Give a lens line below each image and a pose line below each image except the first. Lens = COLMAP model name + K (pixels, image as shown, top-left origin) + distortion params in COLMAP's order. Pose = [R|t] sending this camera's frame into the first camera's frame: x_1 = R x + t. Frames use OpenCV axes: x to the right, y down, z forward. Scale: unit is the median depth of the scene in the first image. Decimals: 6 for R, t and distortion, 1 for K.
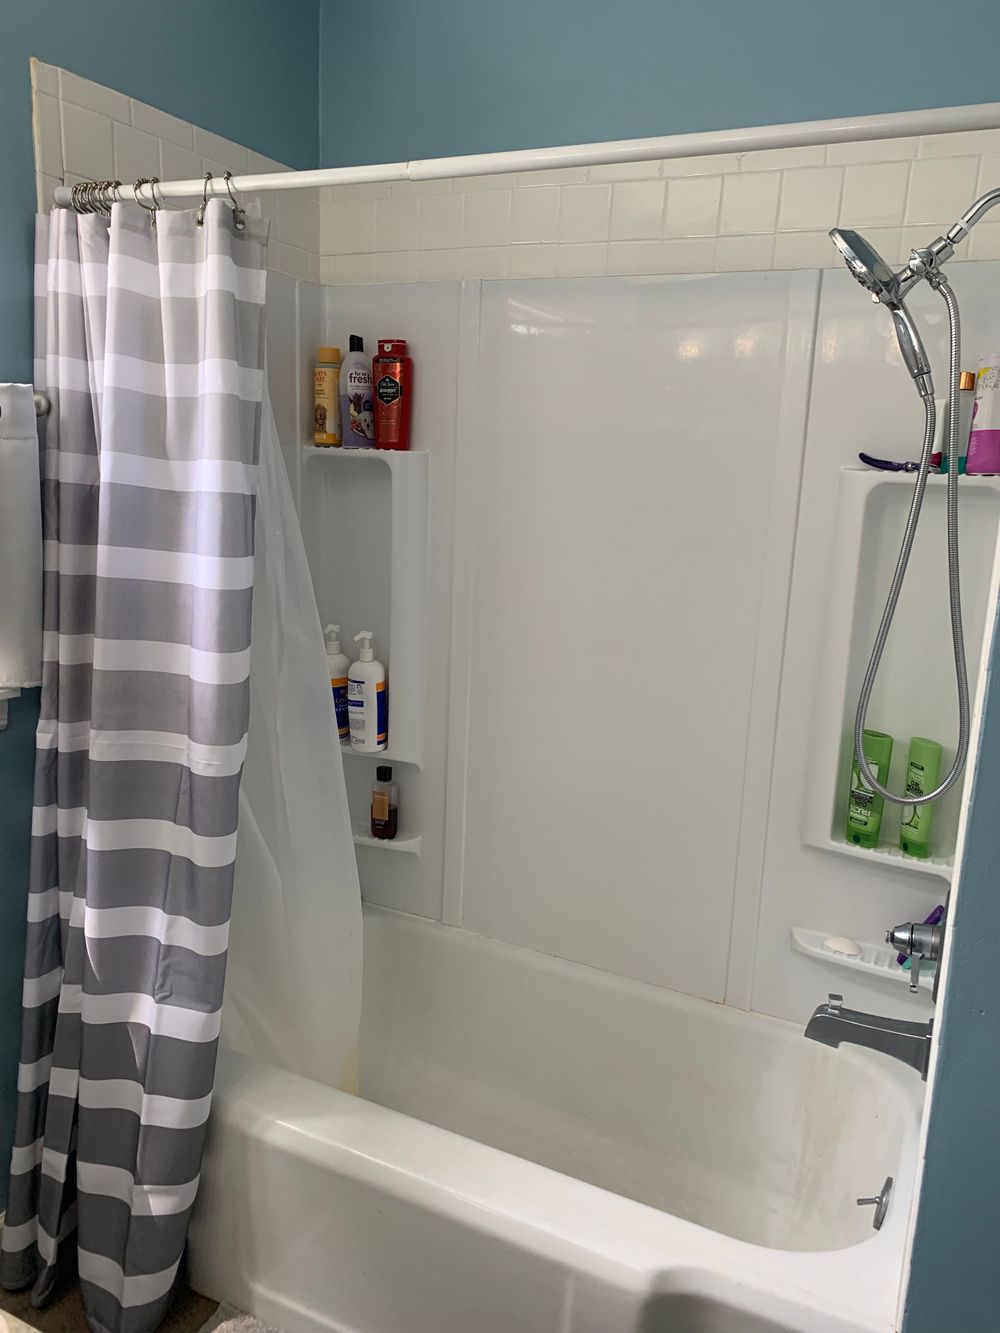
lens RADIAL K [[1073.7, 0, 501.1], [0, 1073.7, 637.7], [0, 0, 1]] dist [0.068638, -0.012498]
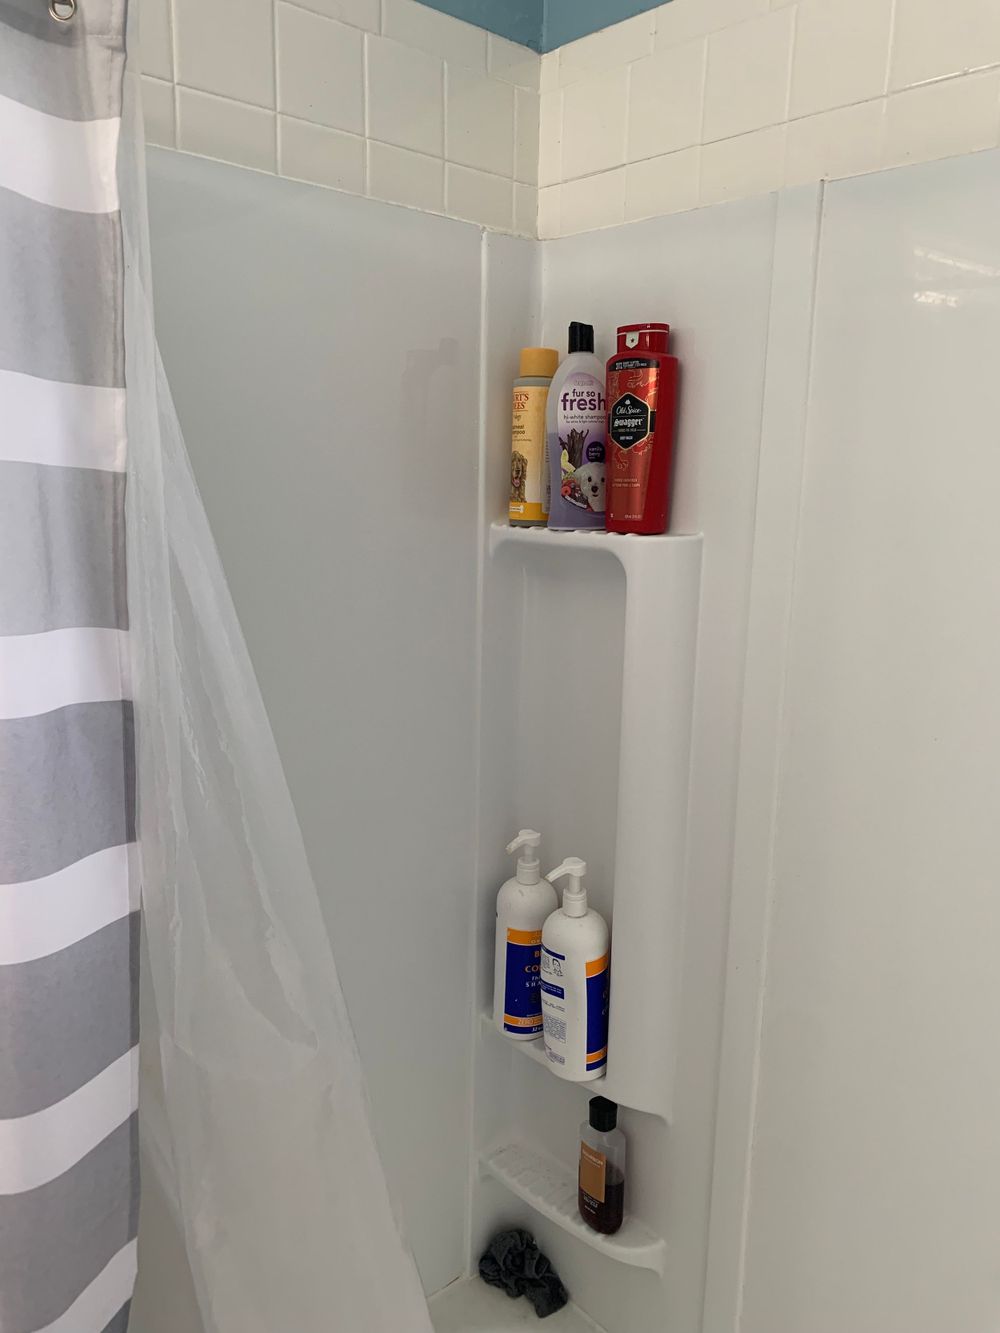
lens RADIAL K [[1024.6, 0, 499.7], [0, 1024.6, 660.8], [0, 0, 1]] dist [0.108685, -0.135991]
pose [[0.924333, 0.052864, -0.377908, 0.032841], [-0.049360, 0.998601, 0.018958, -0.117538], [0.378382, 0.001130, 0.925649, 0.501594]]
